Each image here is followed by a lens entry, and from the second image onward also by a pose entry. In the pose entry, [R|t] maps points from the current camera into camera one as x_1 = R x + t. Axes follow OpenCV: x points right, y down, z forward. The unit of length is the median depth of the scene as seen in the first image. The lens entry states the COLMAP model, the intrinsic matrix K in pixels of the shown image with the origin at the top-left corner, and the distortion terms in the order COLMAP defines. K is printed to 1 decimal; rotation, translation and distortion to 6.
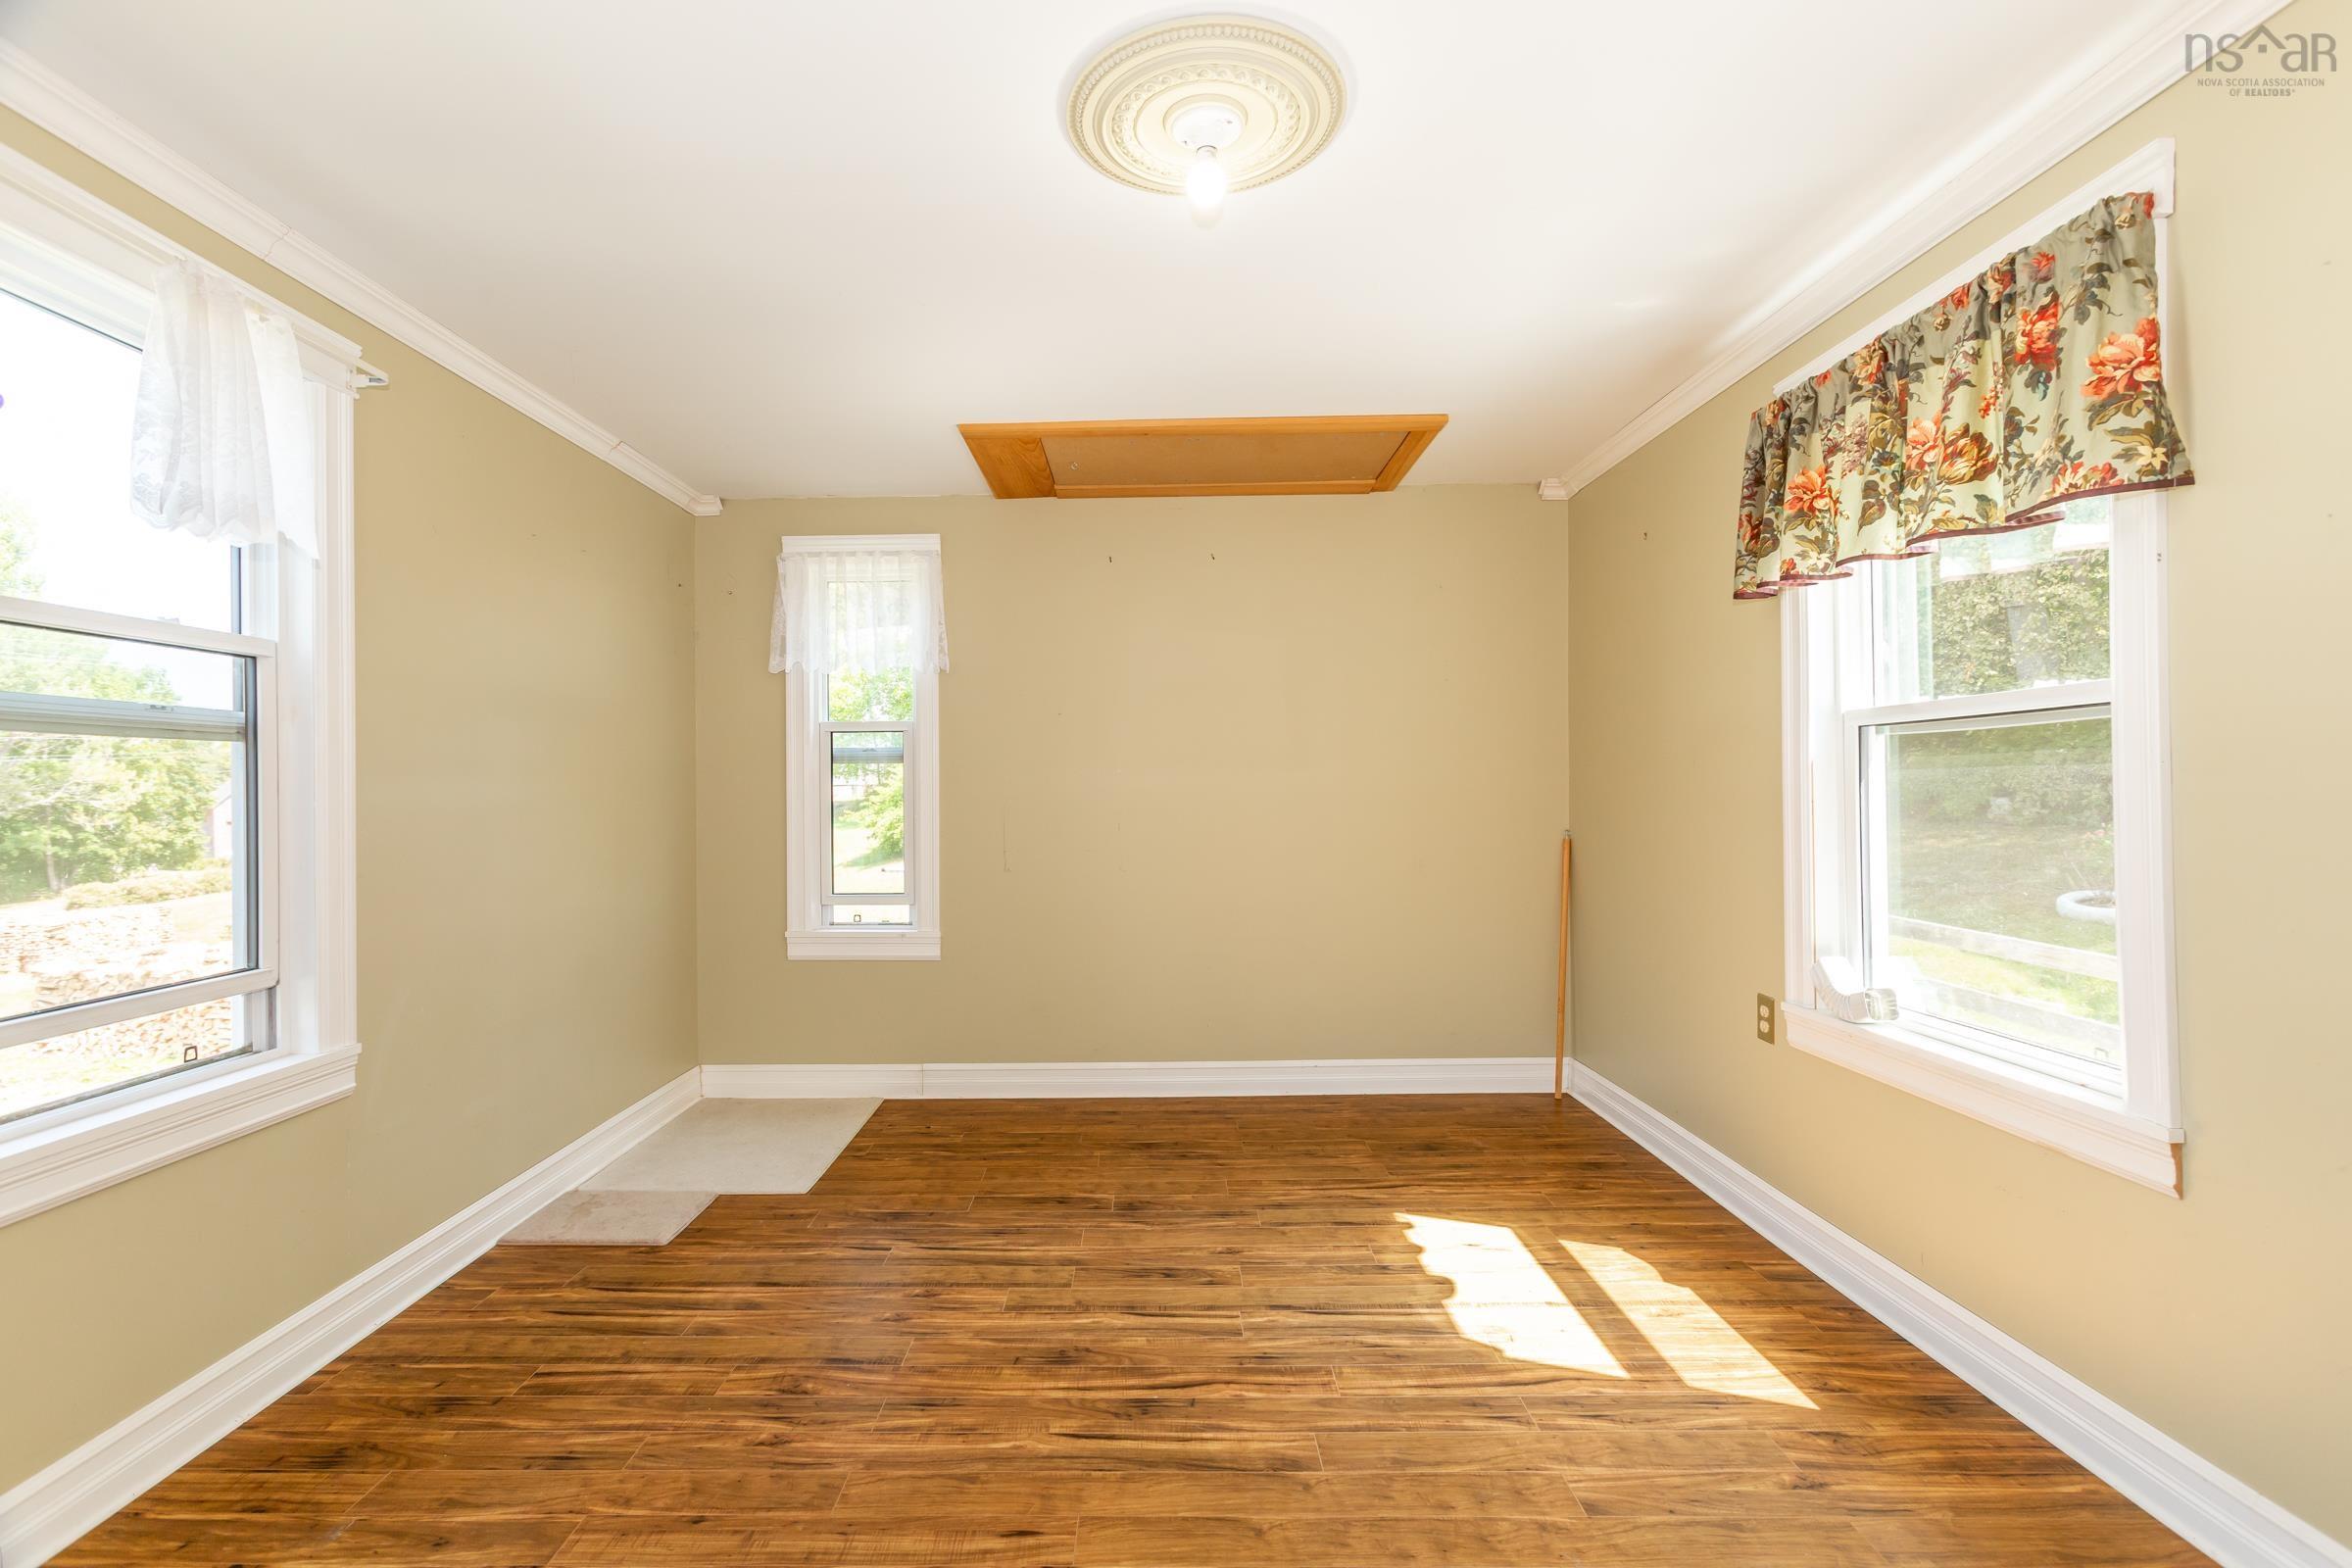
lens RADIAL K [[1043.1, 0, 1128.1], [0, 1043.1, 788.0], [0, 0, 1]] dist [-0.027286, 0.014853]
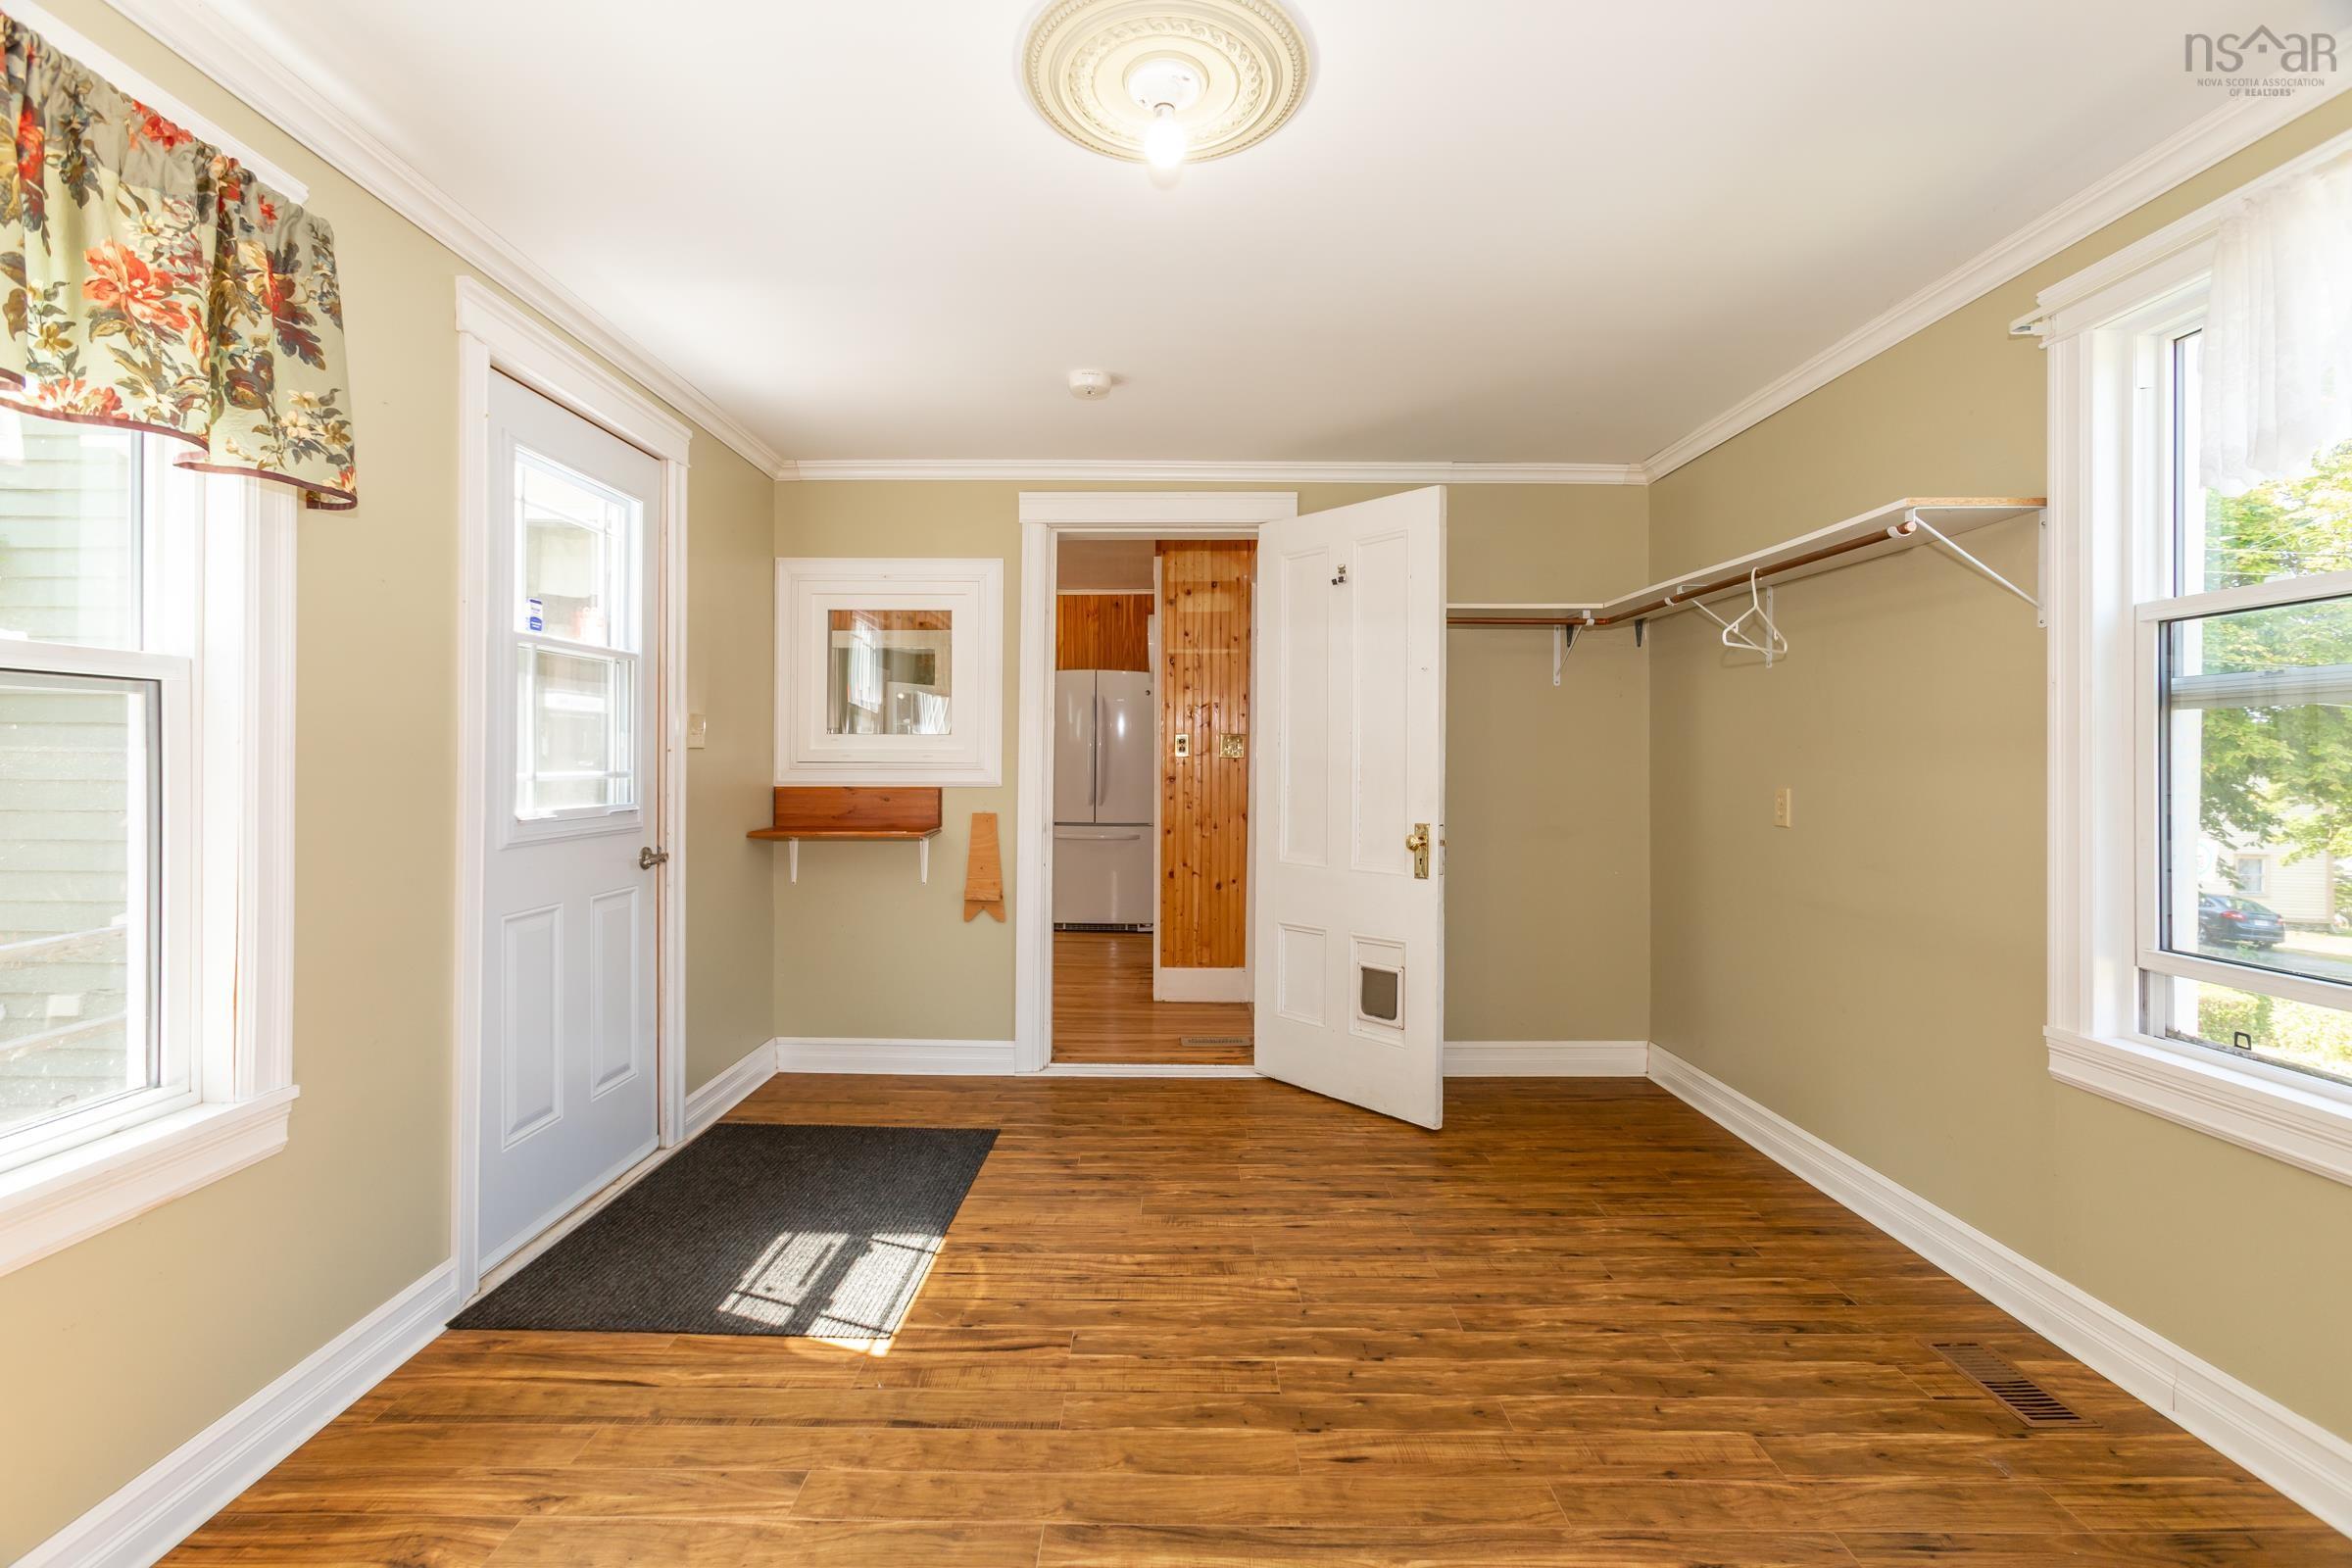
lens RADIAL K [[1042.2, 0, 1171.3], [0, 1042.2, 759.8], [0, 0, 1]] dist [-0.023673, 0.012501]
pose [[-0.999683, 0.008631, -0.023638, 0.080433], [0.008691, 0.999959, -0.002453, -0.002810], [0.023616, -0.002658, -0.999718, 1.645628]]
